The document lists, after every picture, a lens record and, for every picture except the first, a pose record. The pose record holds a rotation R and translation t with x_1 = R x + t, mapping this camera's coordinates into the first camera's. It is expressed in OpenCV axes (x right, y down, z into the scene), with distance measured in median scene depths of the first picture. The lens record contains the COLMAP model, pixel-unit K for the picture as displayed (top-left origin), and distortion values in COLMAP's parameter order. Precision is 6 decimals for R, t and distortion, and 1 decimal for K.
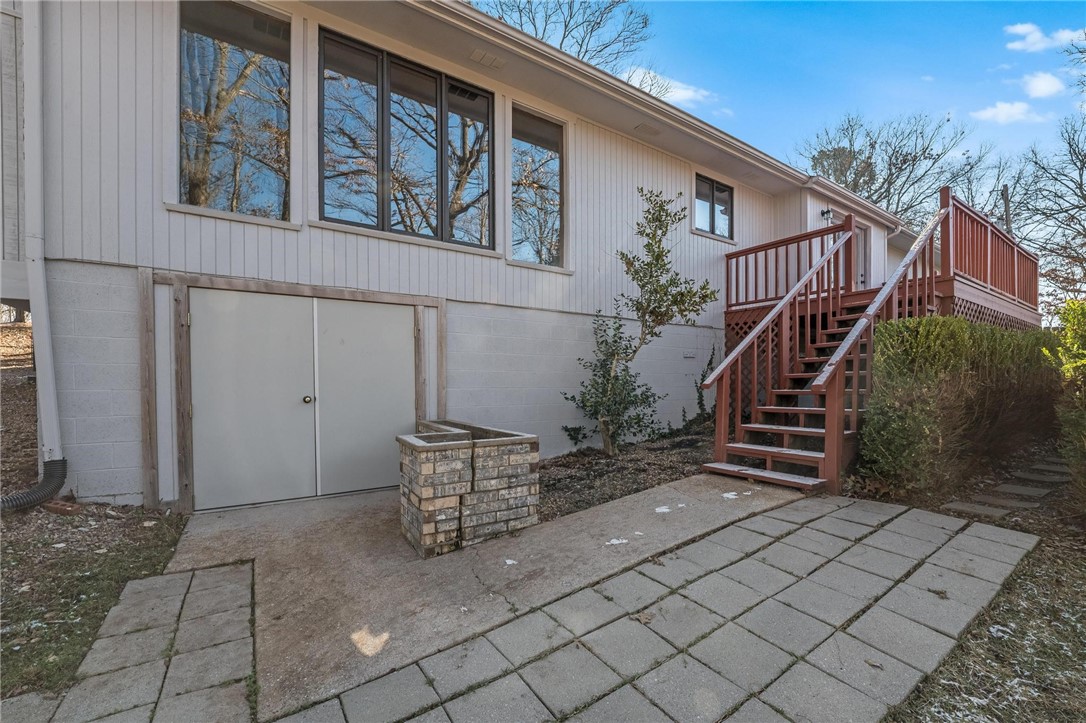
lens RADIAL K [[464.2, 0, 538.1], [0, 464.2, 364.9], [0, 0, 1]] dist [-0.012000, -0.000233]
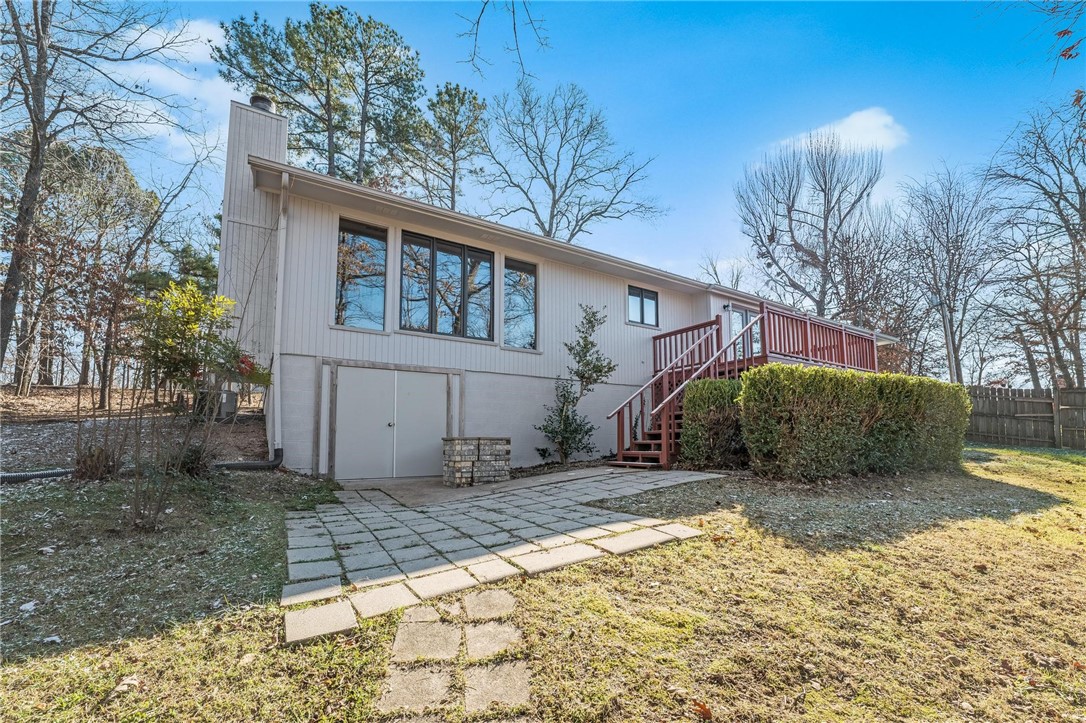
lens RADIAL K [[464.2, 0, 549.1], [0, 464.2, 366.3], [0, 0, 1]] dist [-0.012000, -0.000233]
pose [[0.999983, -0.003412, 0.004675, 0.106183], [0.003984, 0.991692, -0.128570, 0.067734], [-0.004198, 0.128586, 0.991689, -0.707731]]
